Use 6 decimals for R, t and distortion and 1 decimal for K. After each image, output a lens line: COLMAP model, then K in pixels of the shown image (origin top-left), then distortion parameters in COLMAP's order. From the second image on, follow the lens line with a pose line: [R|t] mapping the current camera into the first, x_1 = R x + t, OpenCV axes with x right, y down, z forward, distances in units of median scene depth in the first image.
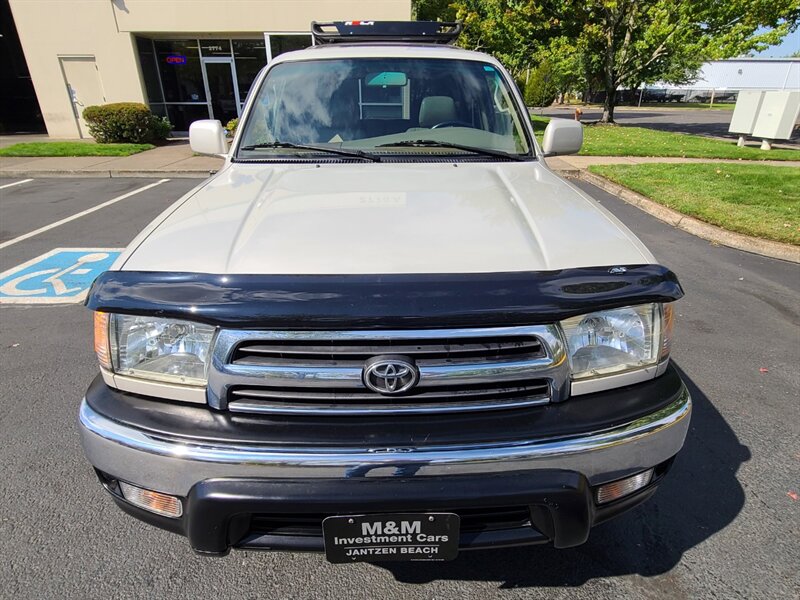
lens RADIAL K [[449.3, 0, 400.0], [0, 449.3, 294.1], [0, 0, 1]] dist [-0.001169, -0.002972]
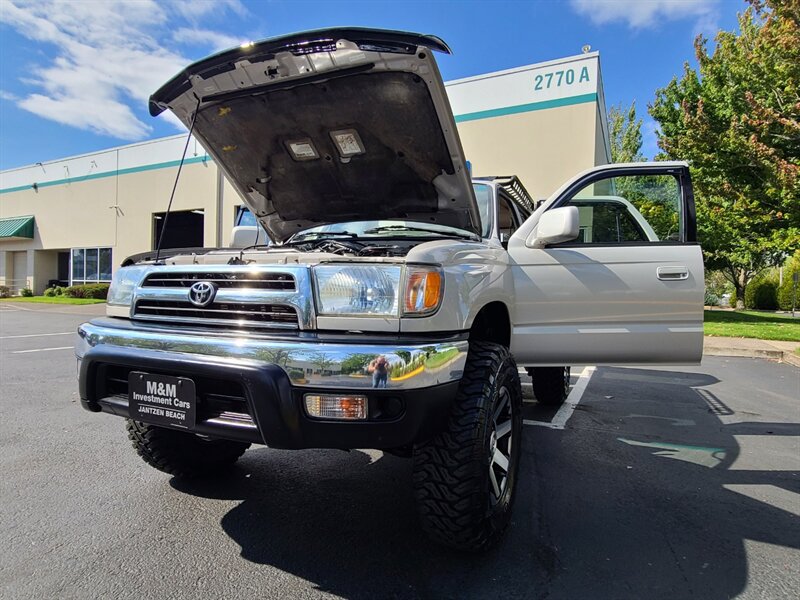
lens RADIAL K [[449.3, 0, 400.0], [0, 449.3, 294.1], [0, 0, 1]] dist [-0.001169, -0.002972]
pose [[0.894788, 0.020992, -0.445997, 1.238262], [-0.200773, 0.911124, -0.359921, 0.588868], [0.398803, 0.411597, 0.819478, 0.020591]]
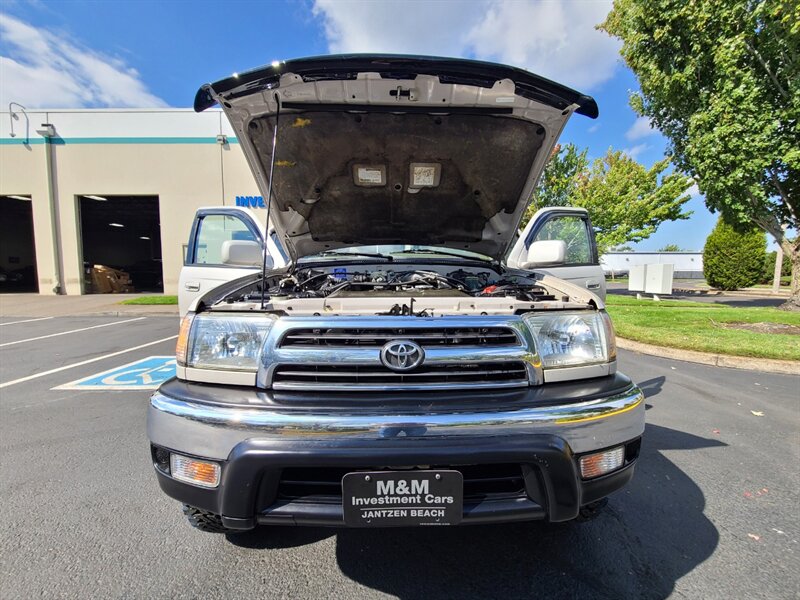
lens RADIAL K [[327.2, 0, 400.7], [0, 327.2, 296.8], [0, 0, 1]] dist [-0.001061, 0.000252]
pose [[0.999980, -0.000391, -0.006383, -0.018298], [-0.001822, 0.939343, -0.342975, 0.343072], [0.006130, 0.342980, 0.939323, 0.057567]]
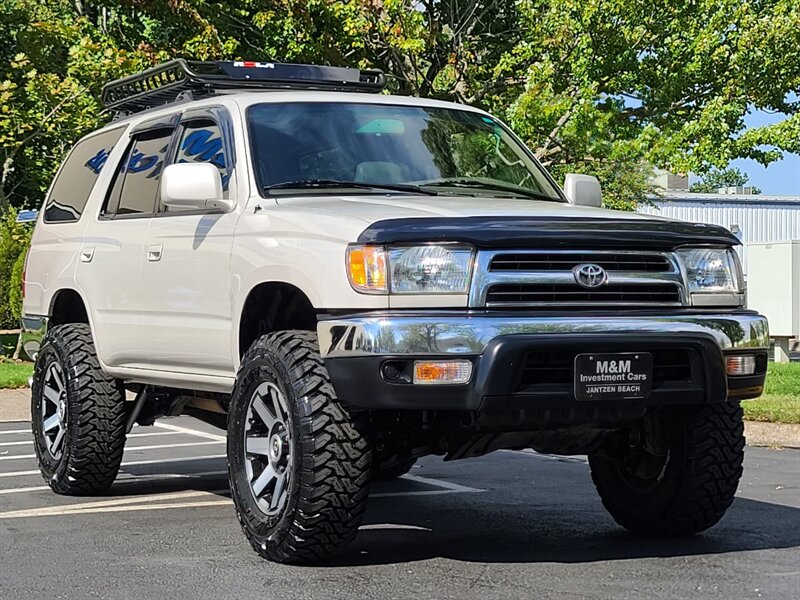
lens RADIAL K [[1865.9, 0, 399.6], [0, 1865.9, 299.8], [0, 0, 1]] dist [0.020835, 0.133128]
pose [[0.913822, 0.000006, 0.406114, -3.074400], [0.165752, 0.912913, -0.372983, 2.427658], [-0.370749, 0.408155, 0.834239, -3.852023]]
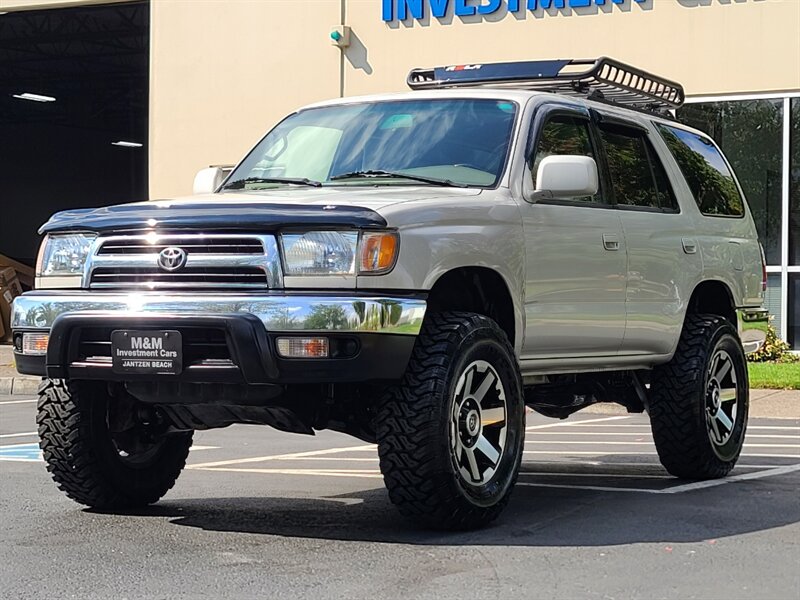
lens RADIAL K [[1860.3, 0, 401.1], [0, 1860.3, 301.2], [0, 0, 1]] dist [-0.002699, 0.377482]
pose [[0.867193, 0.004647, -0.497950, 3.909467], [-0.210280, 0.909846, -0.357718, 2.472136], [0.451396, 0.414920, 0.789990, -3.728862]]
